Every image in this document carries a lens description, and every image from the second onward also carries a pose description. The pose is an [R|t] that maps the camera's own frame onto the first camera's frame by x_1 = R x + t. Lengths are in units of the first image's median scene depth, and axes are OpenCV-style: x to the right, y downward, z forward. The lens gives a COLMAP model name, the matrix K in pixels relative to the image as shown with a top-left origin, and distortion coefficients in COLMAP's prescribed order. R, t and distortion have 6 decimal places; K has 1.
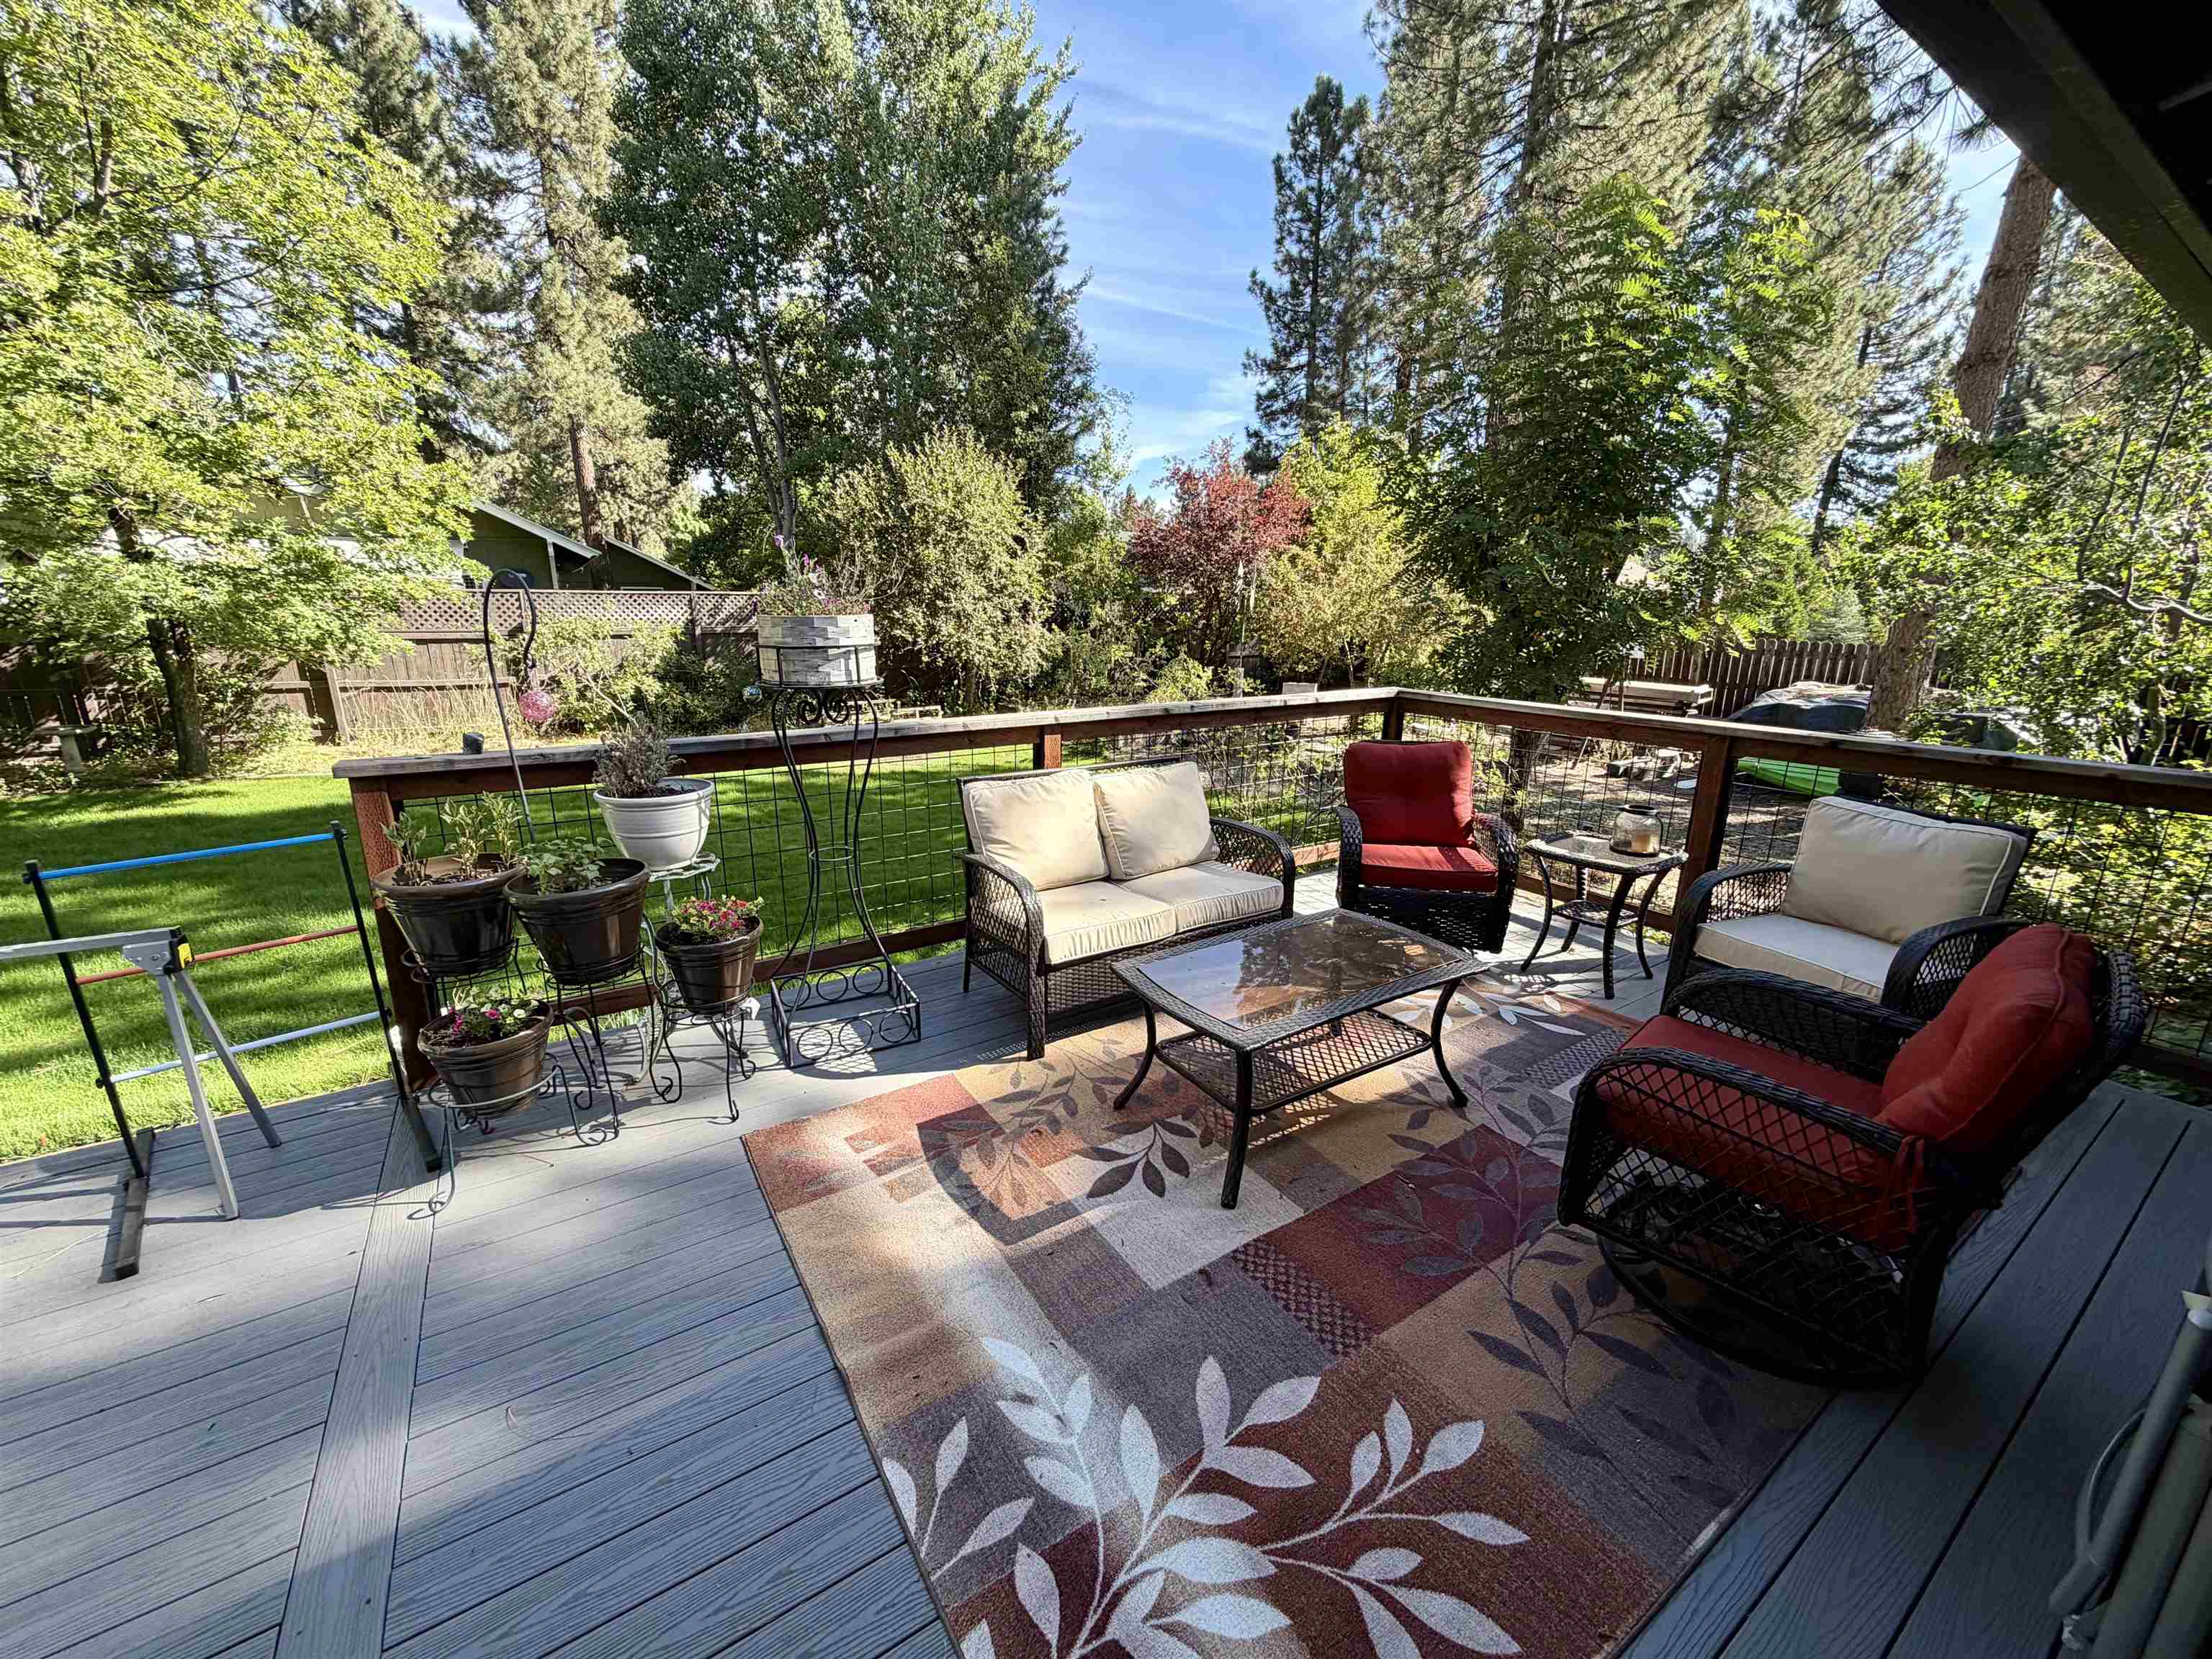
lens RADIAL K [[878.9, 0, 1100.0], [0, 878.9, 829.9], [0, 0, 1]] dist [0.001249, -0.000376]
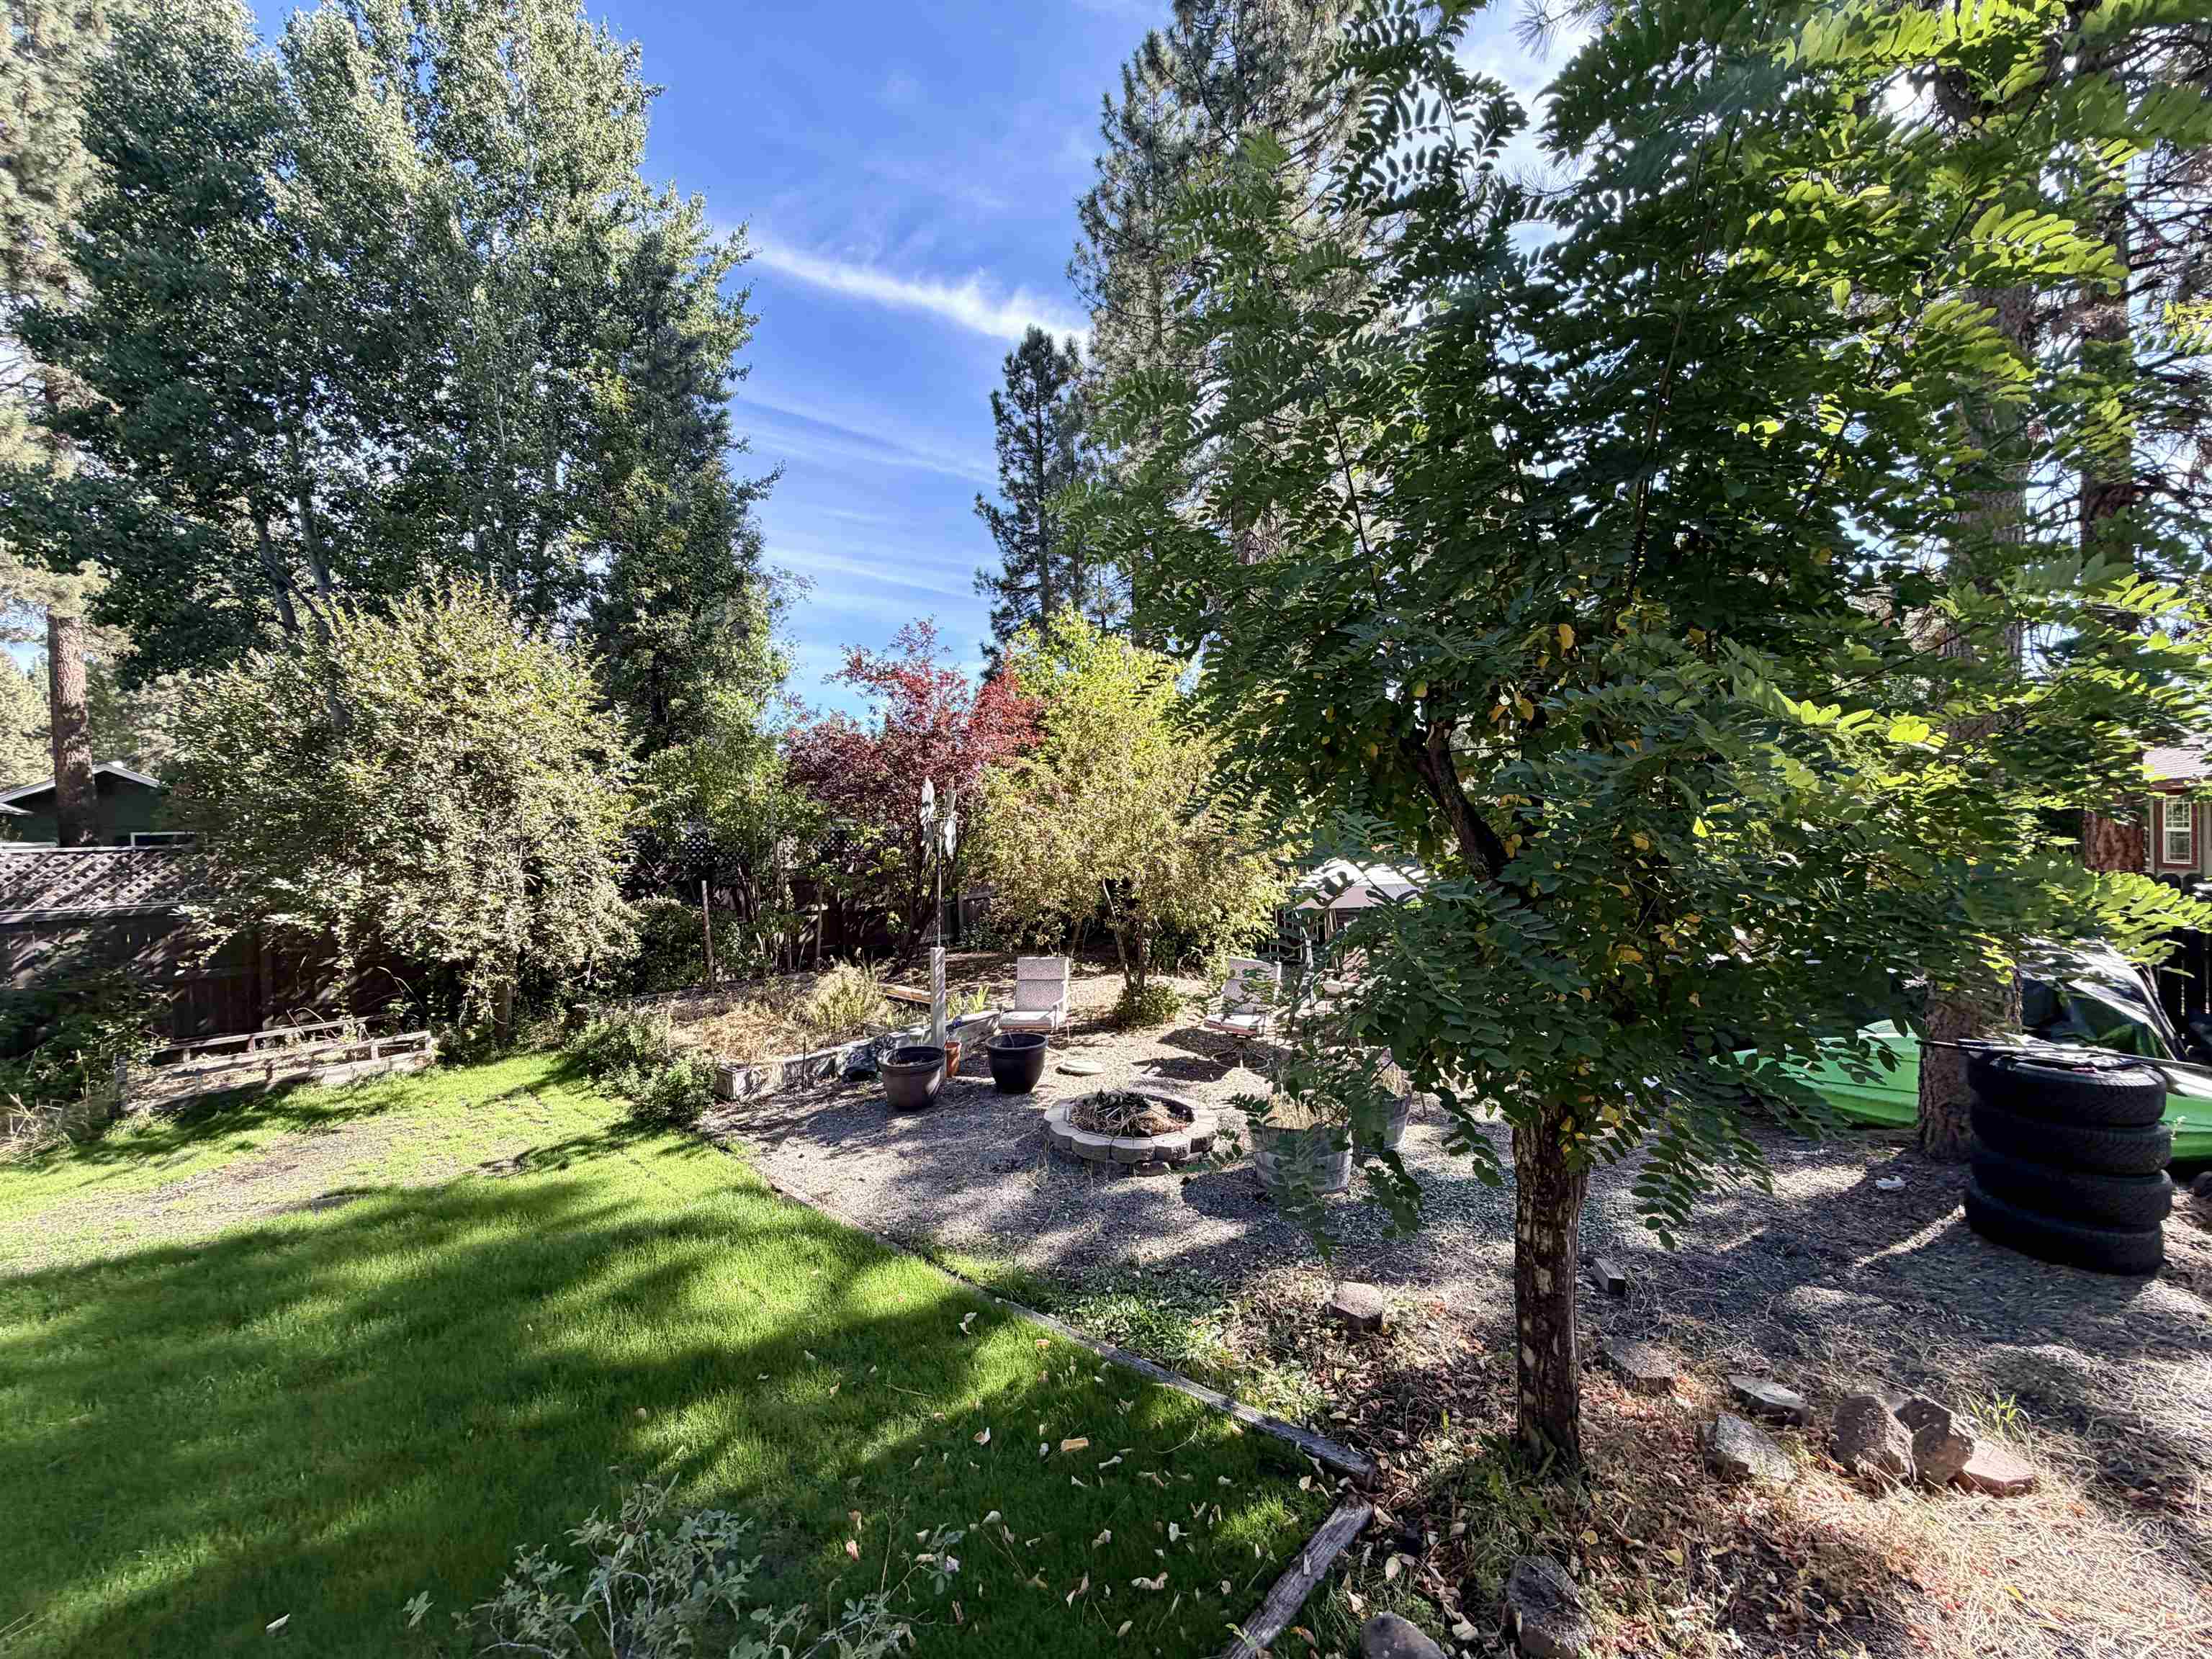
lens RADIAL K [[878.9, 0, 1100.0], [0, 878.9, 829.9], [0, 0, 1]] dist [0.001249, -0.000376]
pose [[0.966272, -0.031216, 0.255624, 0.081805], [0.092439, 0.968516, -0.231152, -0.080745], [-0.240360, 0.246985, 0.938736, 0.277621]]
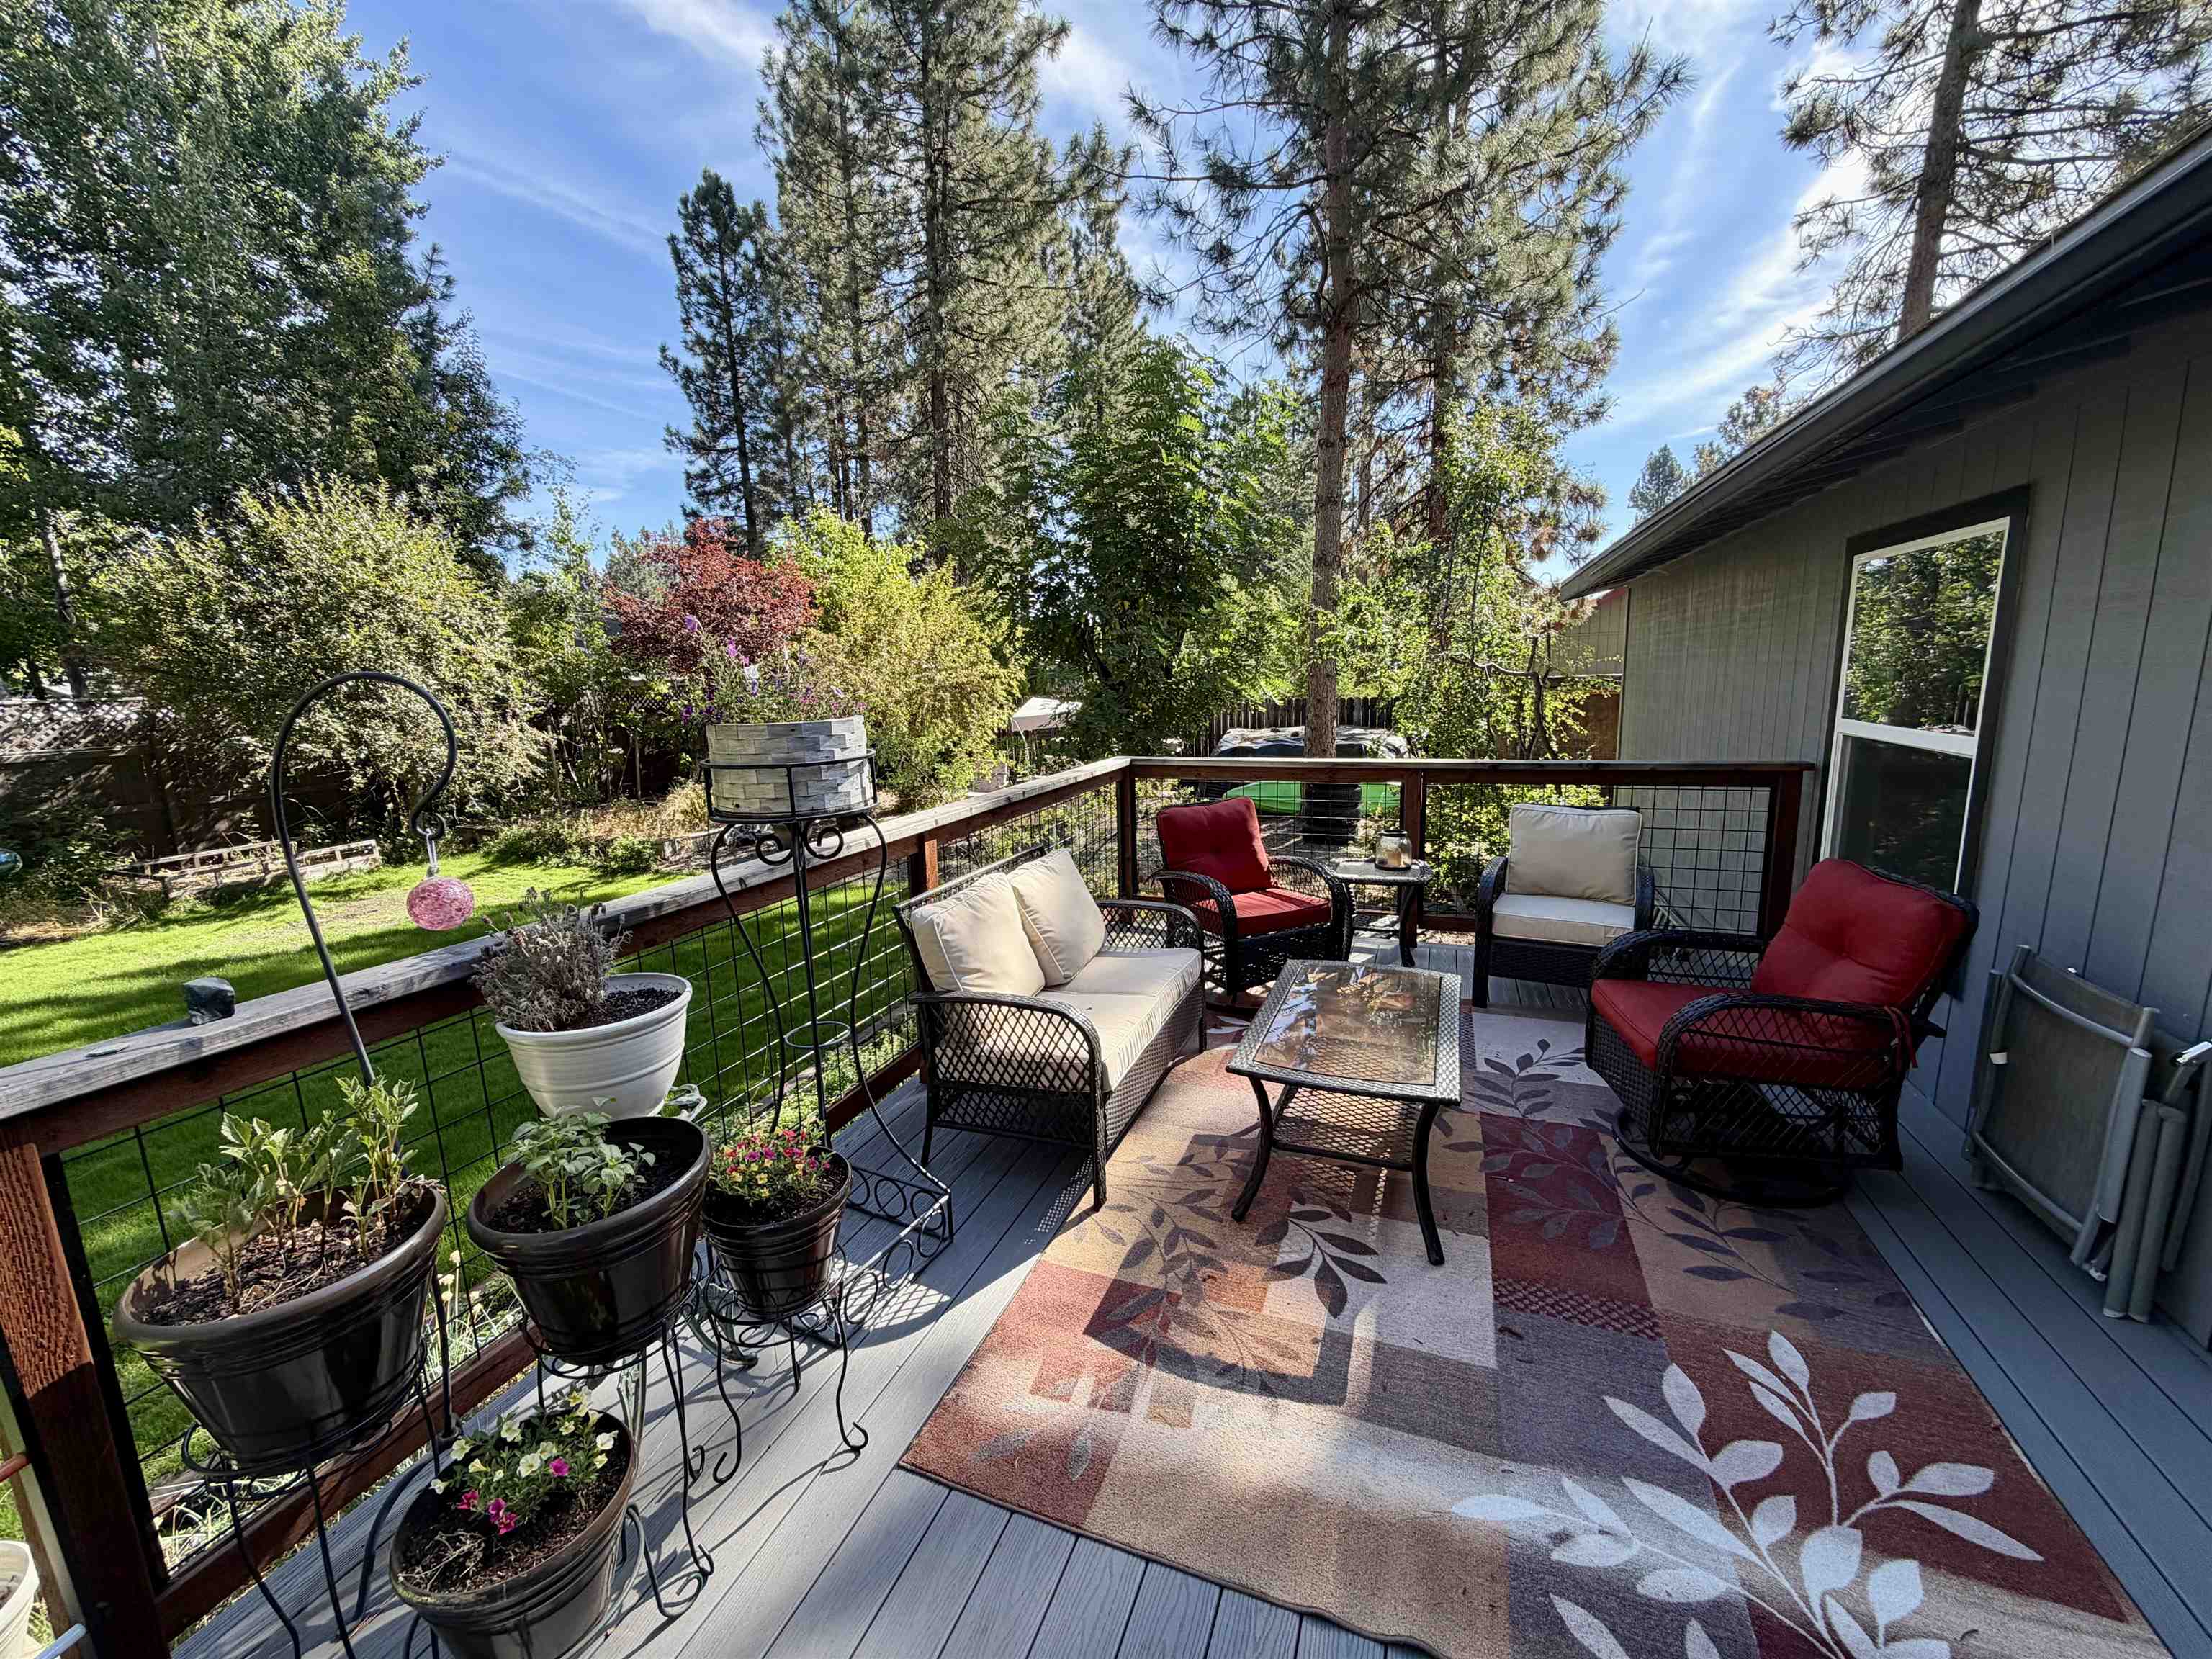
lens RADIAL K [[878.9, 0, 1100.0], [0, 878.9, 829.9], [0, 0, 1]] dist [0.001249, -0.000376]
pose [[0.813509, -0.133118, 0.566112, -0.086479], [0.181726, 0.982891, -0.030021, -0.013127], [-0.552430, 0.127300, 0.823781, 0.040199]]
